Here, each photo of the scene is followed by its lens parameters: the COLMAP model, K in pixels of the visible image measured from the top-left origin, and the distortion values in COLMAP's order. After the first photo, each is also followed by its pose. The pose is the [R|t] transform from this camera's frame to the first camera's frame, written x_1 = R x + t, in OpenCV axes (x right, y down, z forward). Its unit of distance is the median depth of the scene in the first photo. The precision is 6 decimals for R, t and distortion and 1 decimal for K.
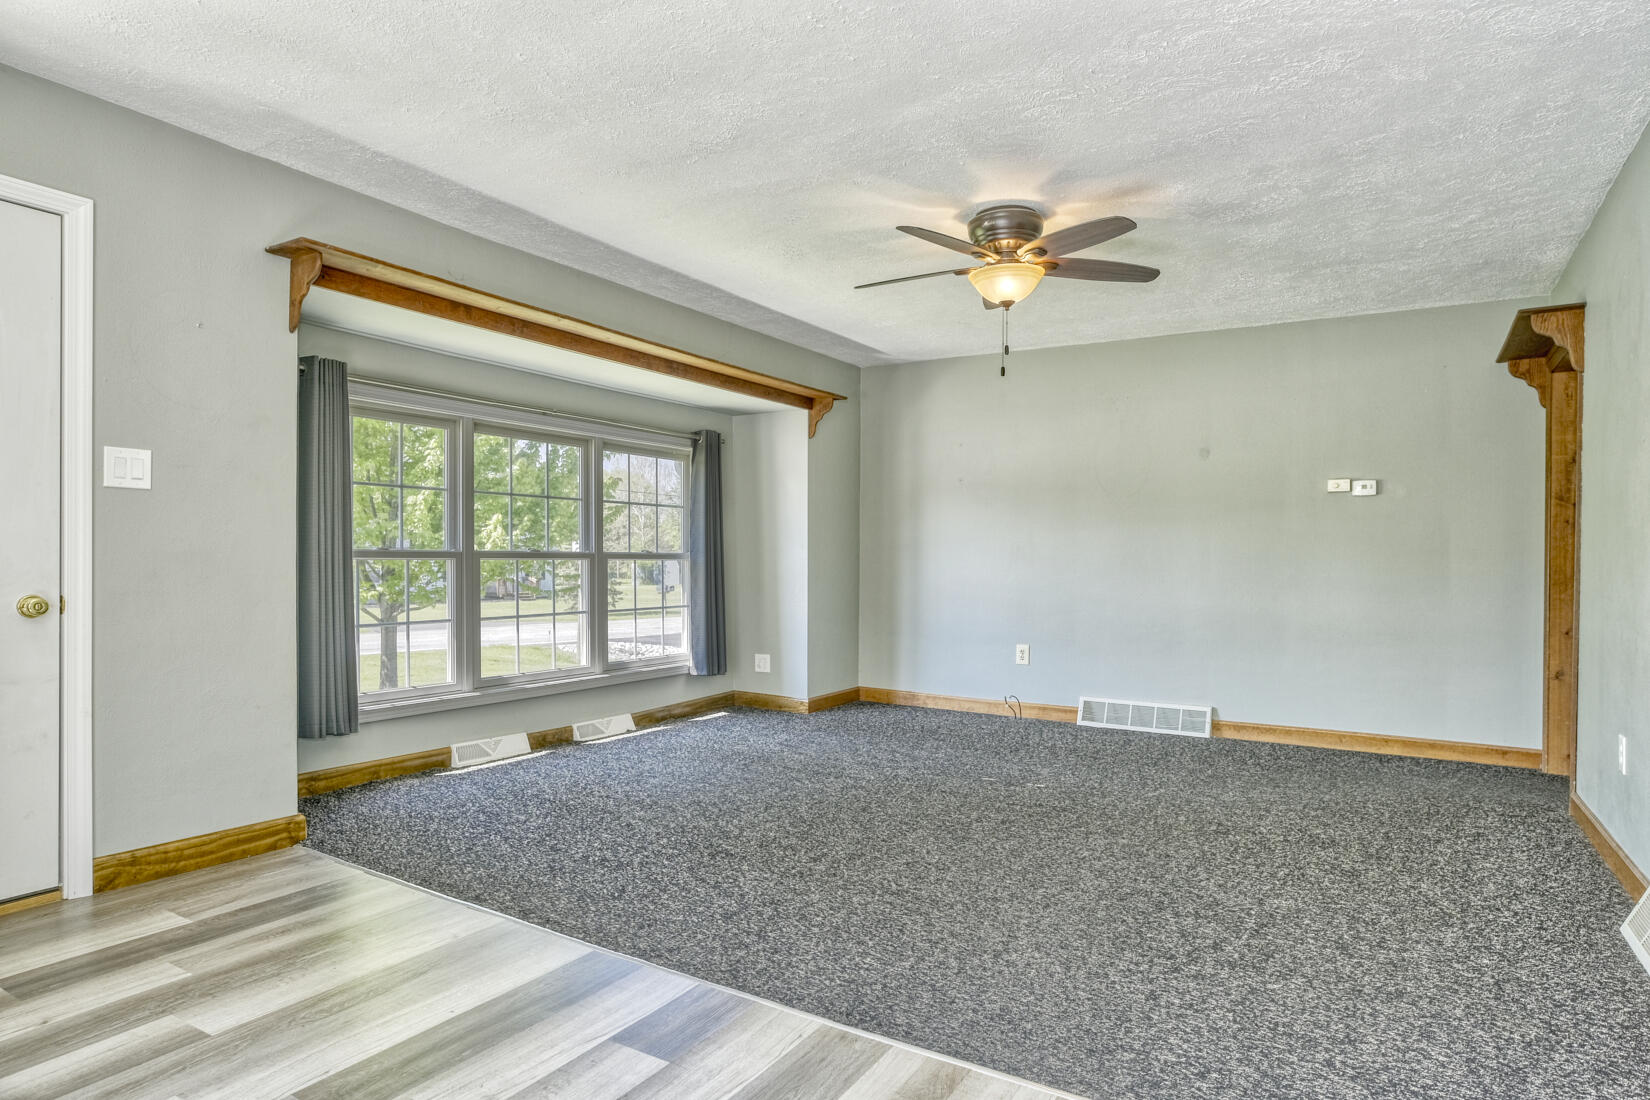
lens RADIAL K [[942.0, 0, 823.9], [0, 942.0, 561.7], [0, 0, 1]] dist [-0.021943, -0.000489]
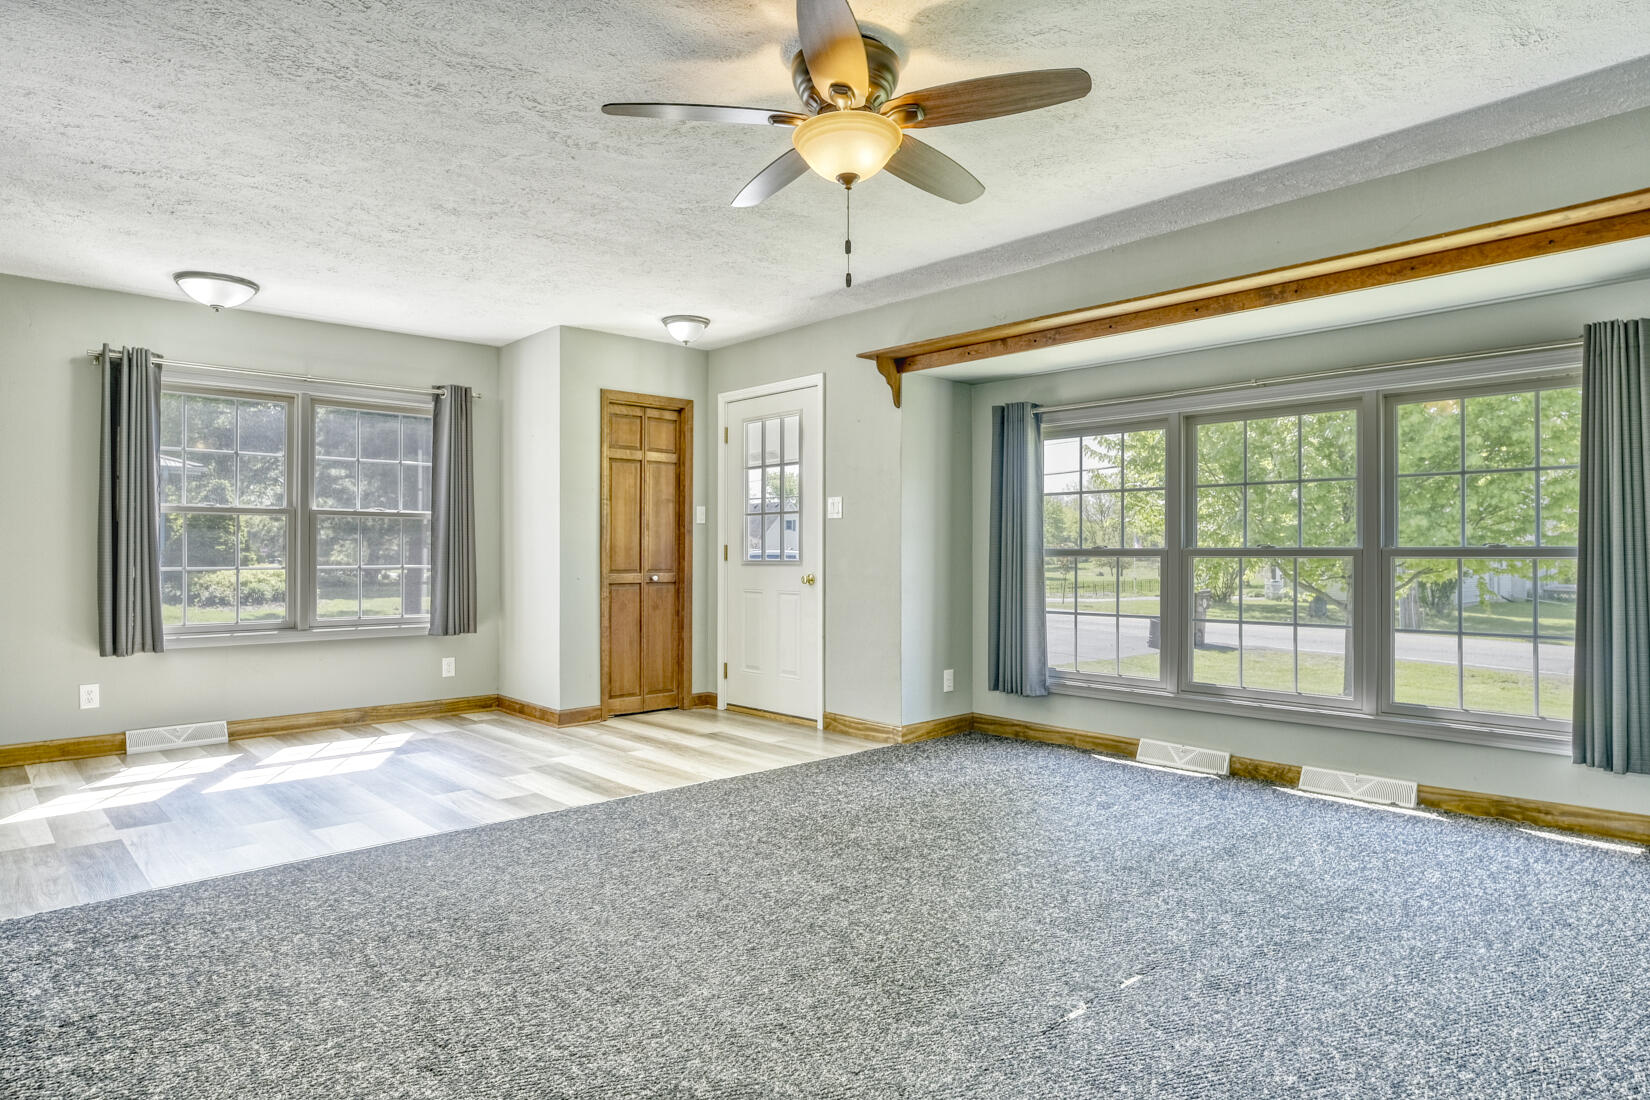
lens RADIAL K [[942.0, 0, 825.1], [0, 942.0, 547.7], [0, 0, 1]] dist [-0.021943, -0.000489]
pose [[-0.260492, -0.014221, -0.965371, 0.667872], [-0.005979, 0.999896, -0.013116, 0.002716], [0.965458, 0.002355, -0.260550, 0.906331]]
